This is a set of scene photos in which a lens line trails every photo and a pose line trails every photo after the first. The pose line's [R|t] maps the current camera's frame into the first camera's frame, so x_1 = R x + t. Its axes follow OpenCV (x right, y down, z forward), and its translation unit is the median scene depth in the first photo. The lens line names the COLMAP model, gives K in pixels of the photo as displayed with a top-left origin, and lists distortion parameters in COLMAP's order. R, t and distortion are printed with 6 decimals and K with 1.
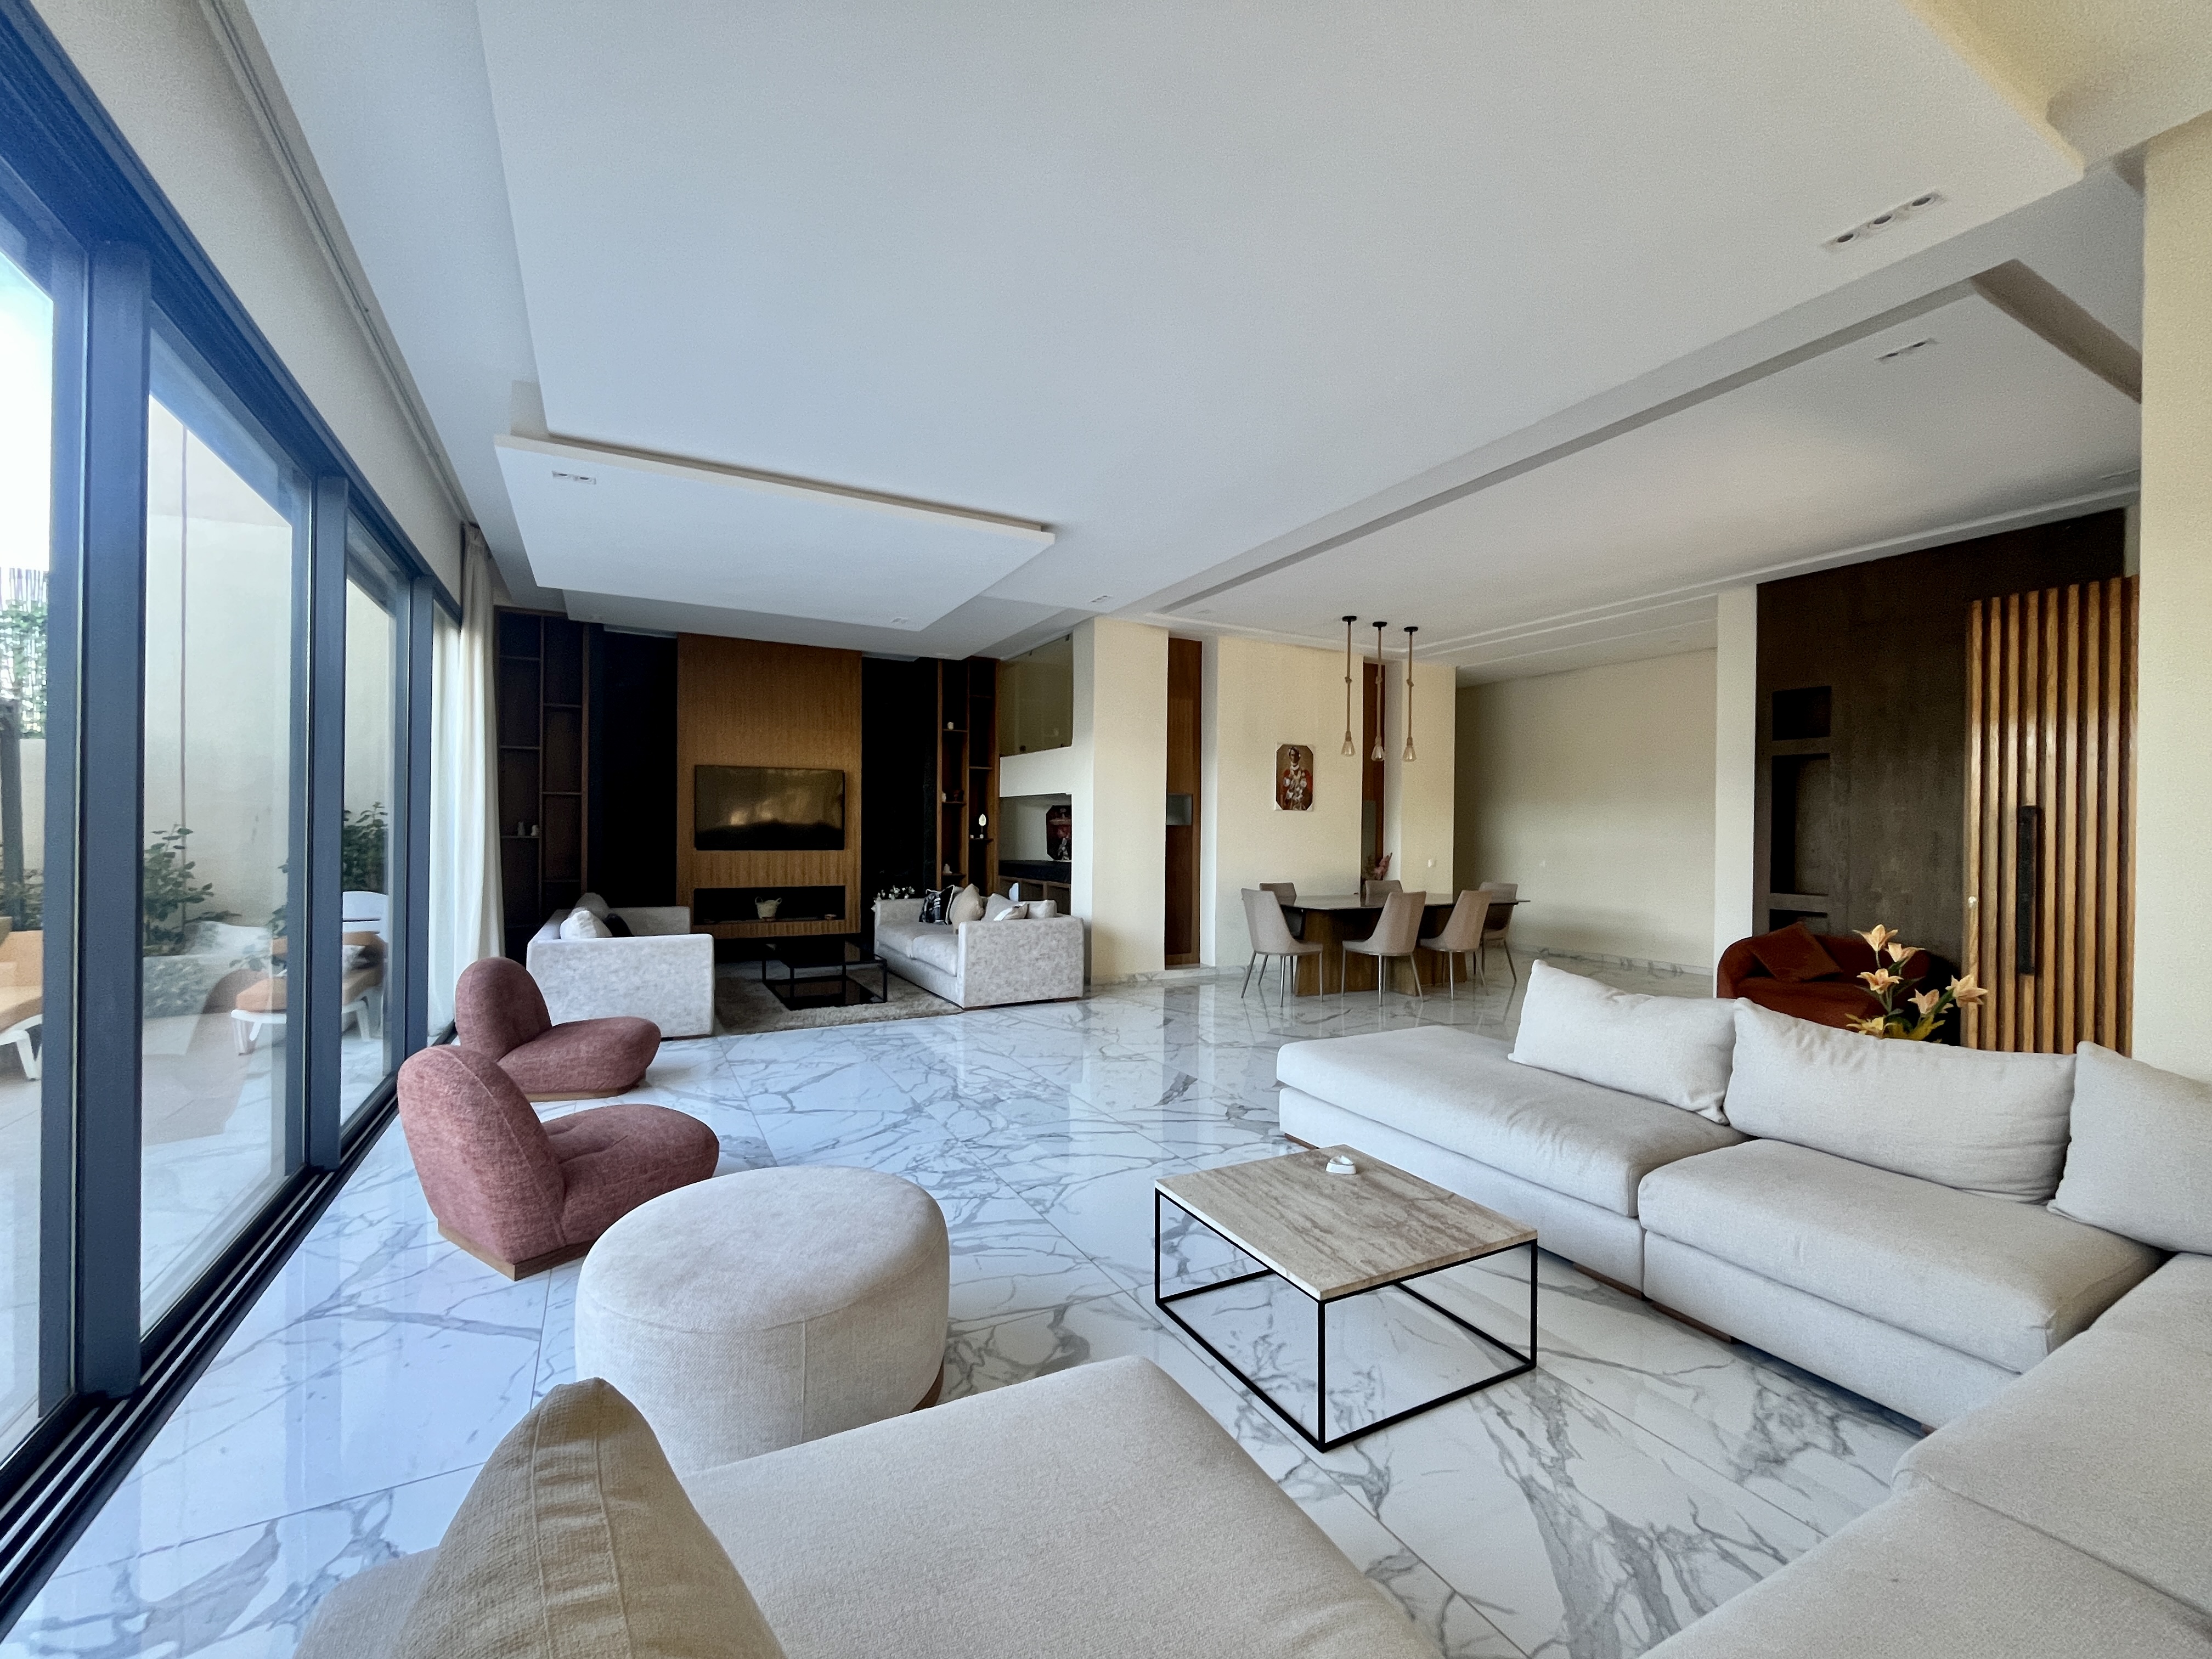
lens RADIAL K [[901.5, 0, 1099.0], [0, 901.5, 832.4], [0, 0, 1]] dist [0.004262, 0.000273]
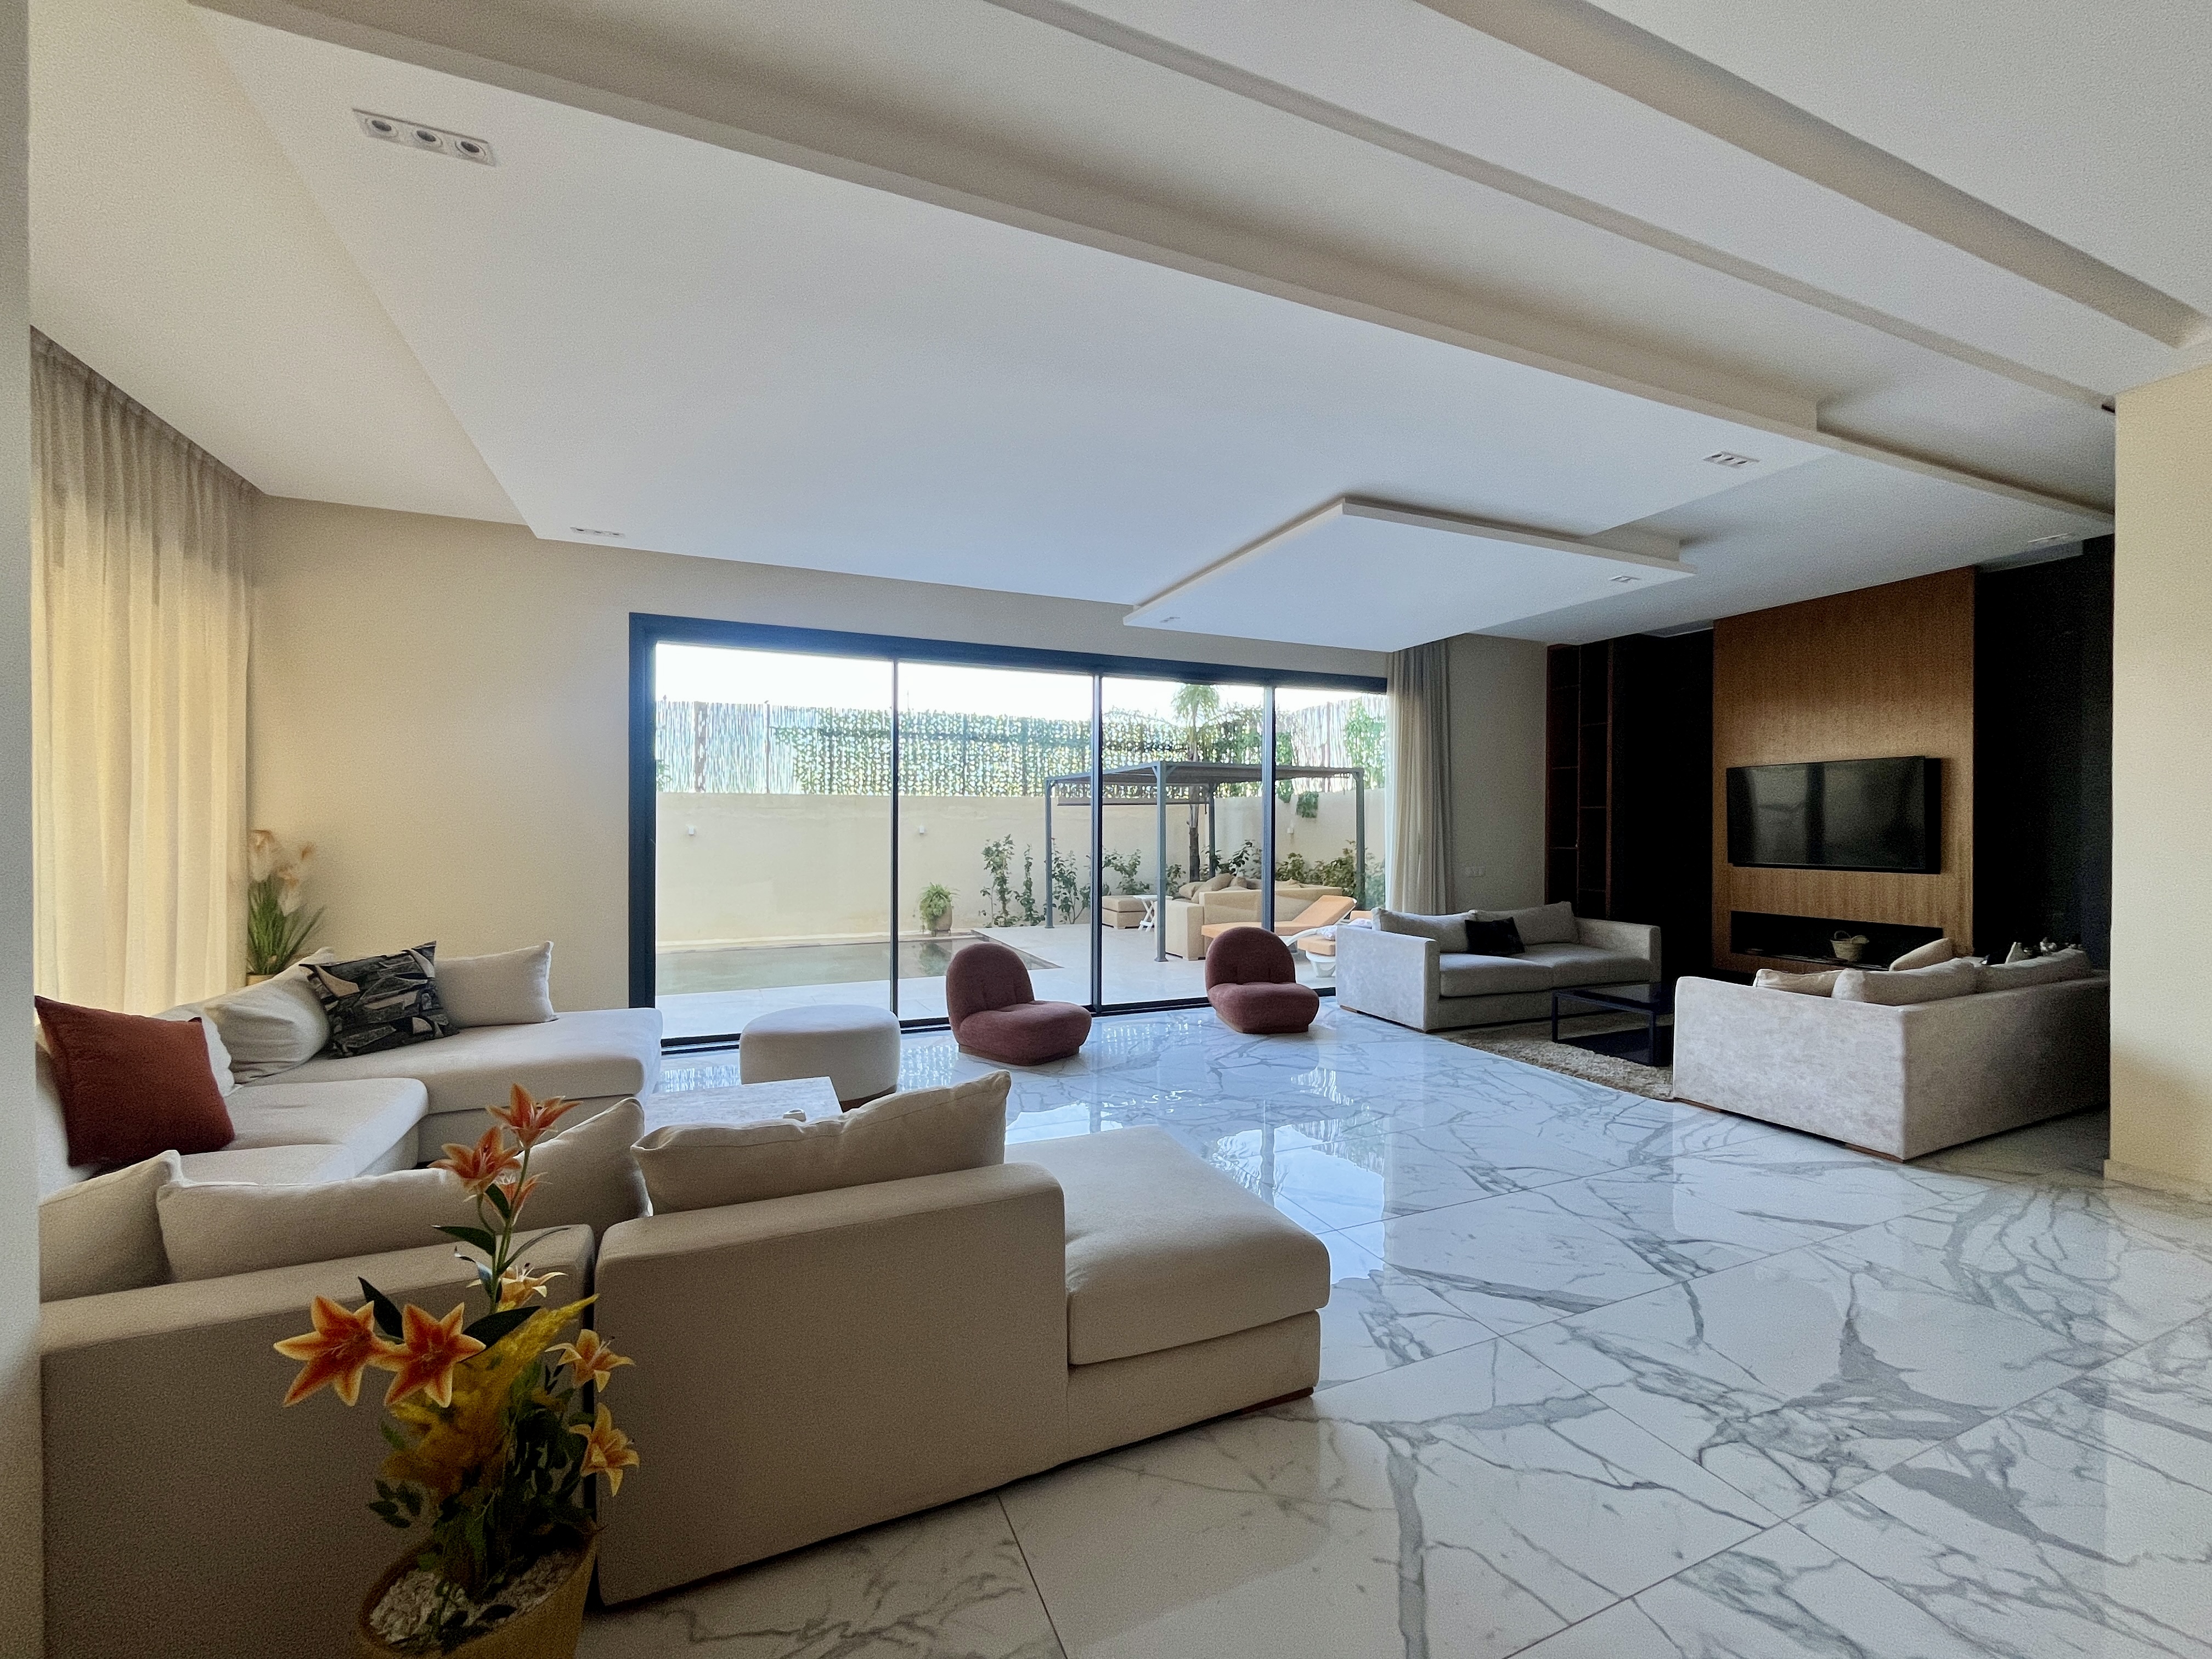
lens RADIAL K [[901.5, 0, 1106.5], [0, 901.5, 832.1], [0, 0, 1]] dist [0.004262, 0.000273]
pose [[-0.092108, -0.004035, -0.995741, 0.692768], [-0.002273, 0.999990, -0.003842, -0.012503], [0.995746, 0.001909, -0.092117, 0.714706]]
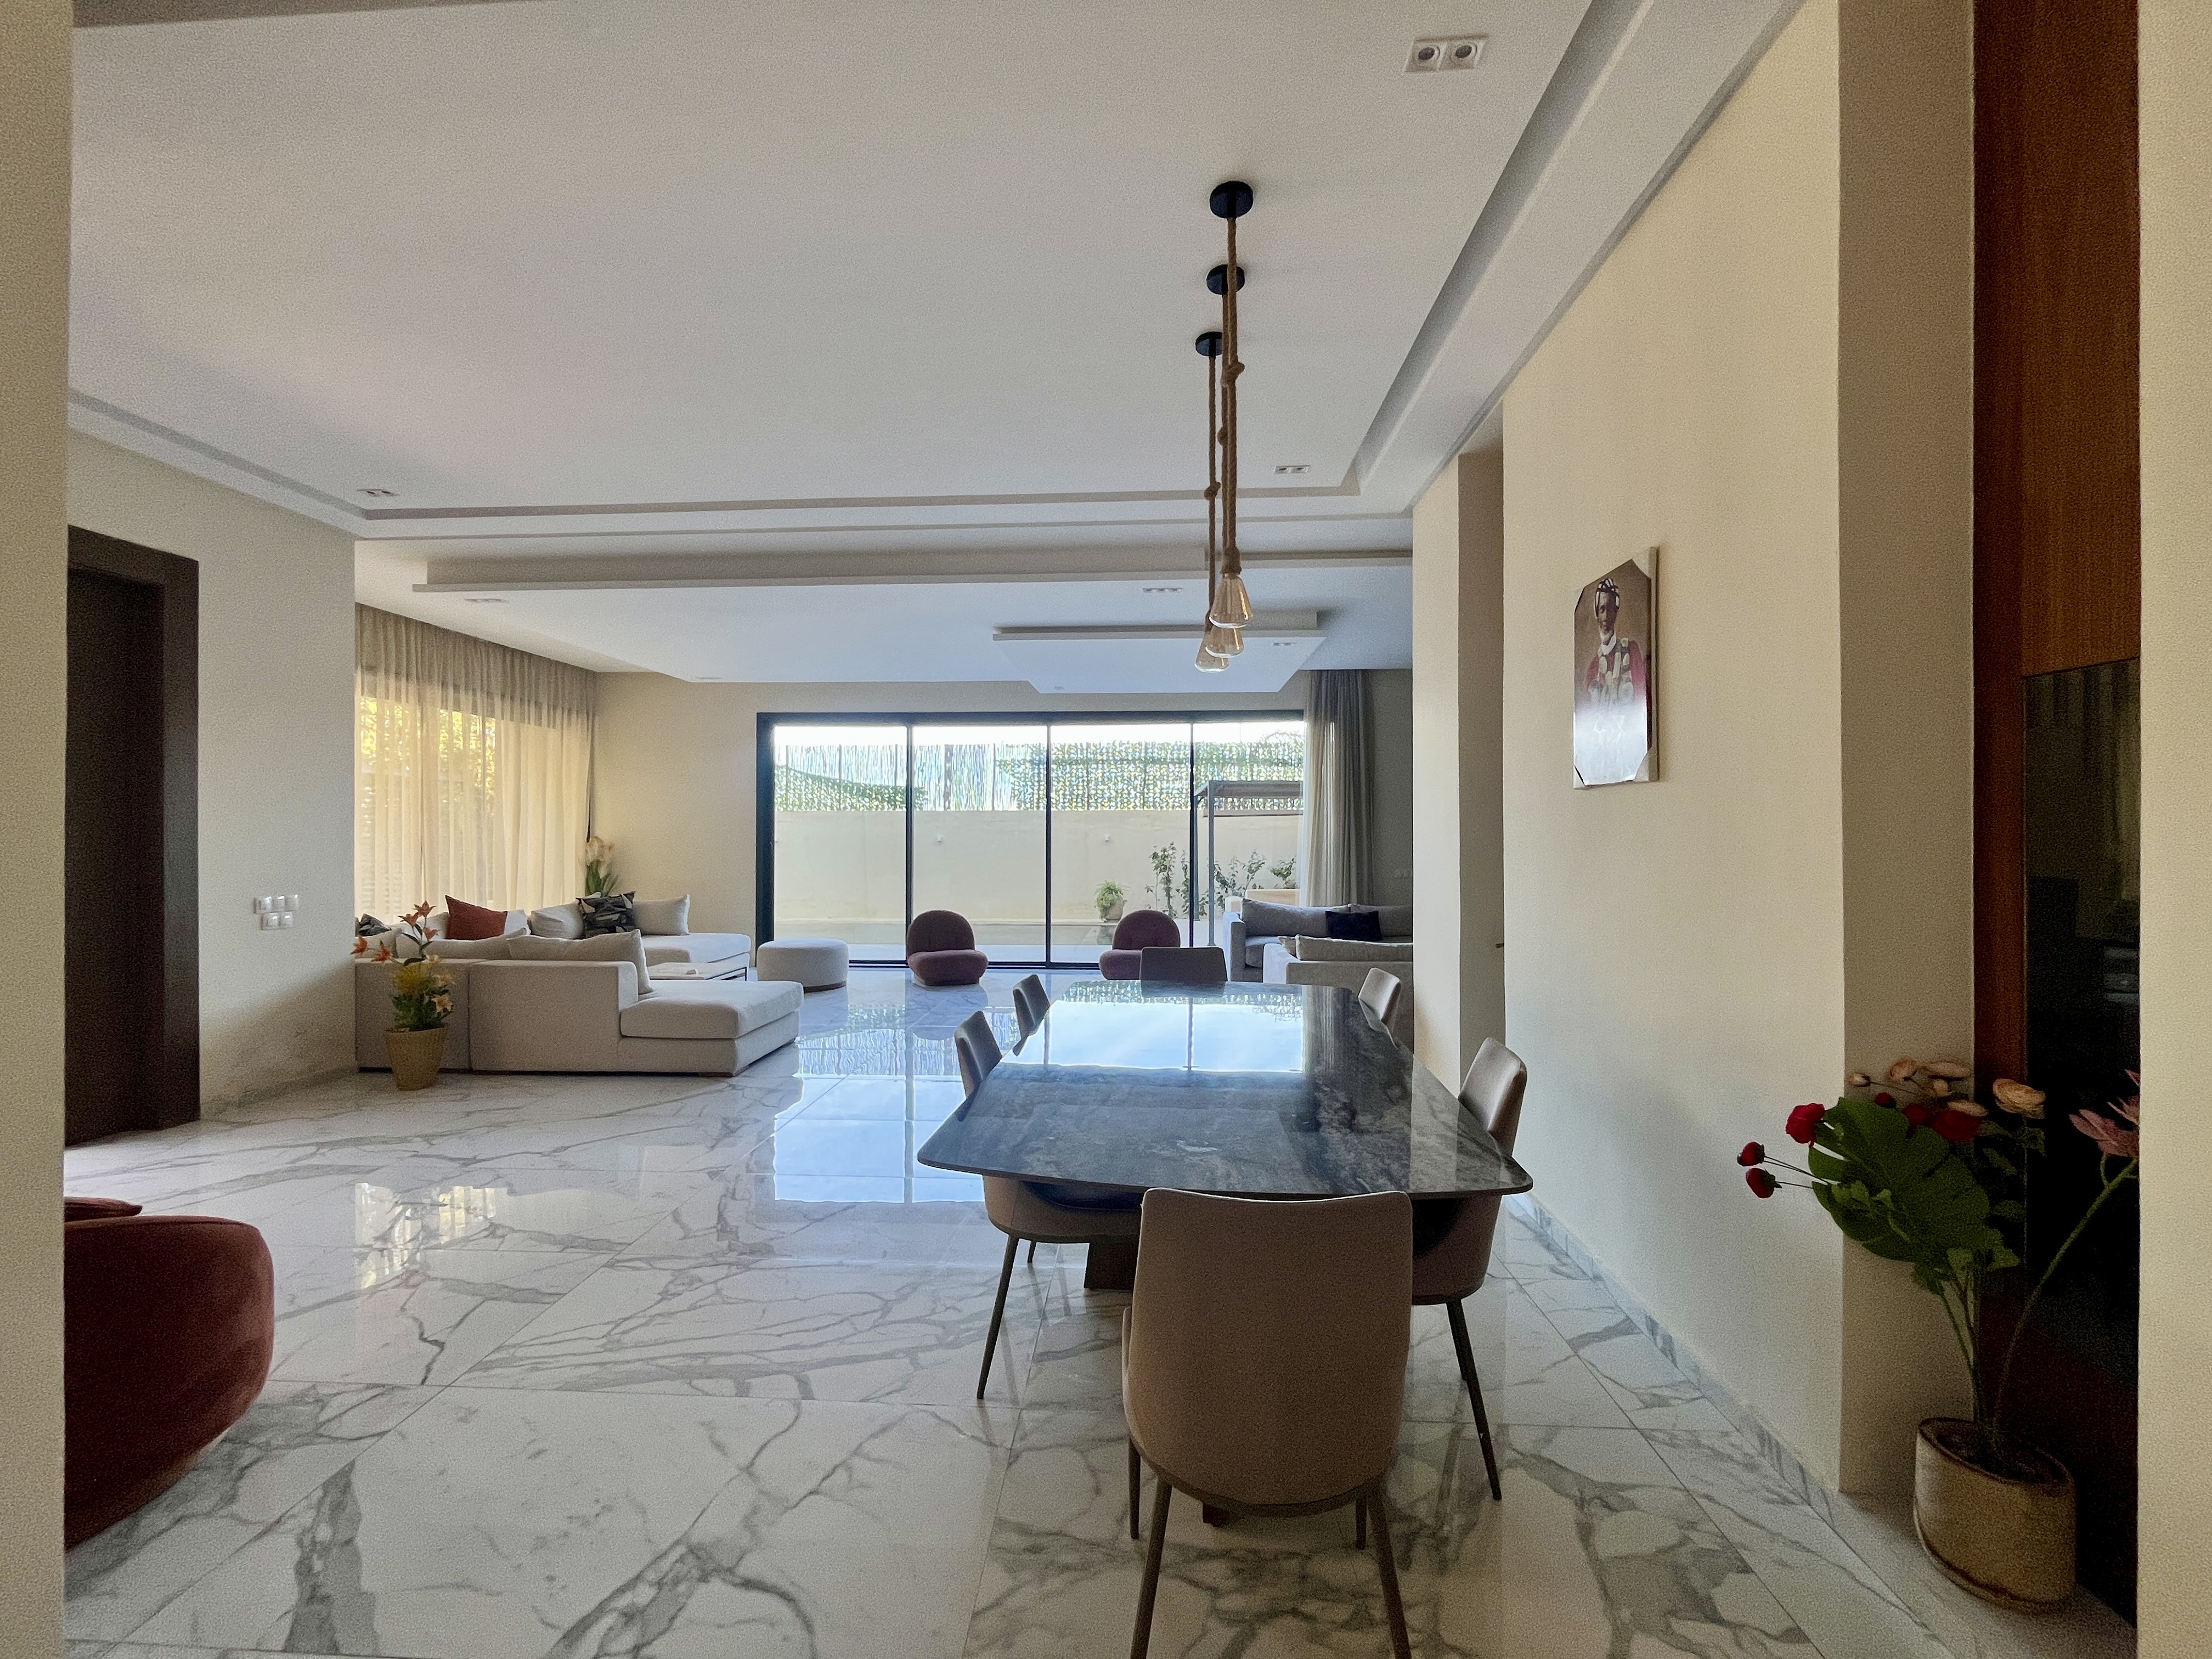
lens RADIAL K [[901.5, 0, 1103.5], [0, 901.5, 833.7], [0, 0, 1]] dist [0.004262, 0.000273]
pose [[-0.536514, -0.012522, -0.843799, 0.857292], [-0.003741, 0.999915, -0.012460, -0.003006], [0.843883, -0.003528, -0.536515, 1.599637]]
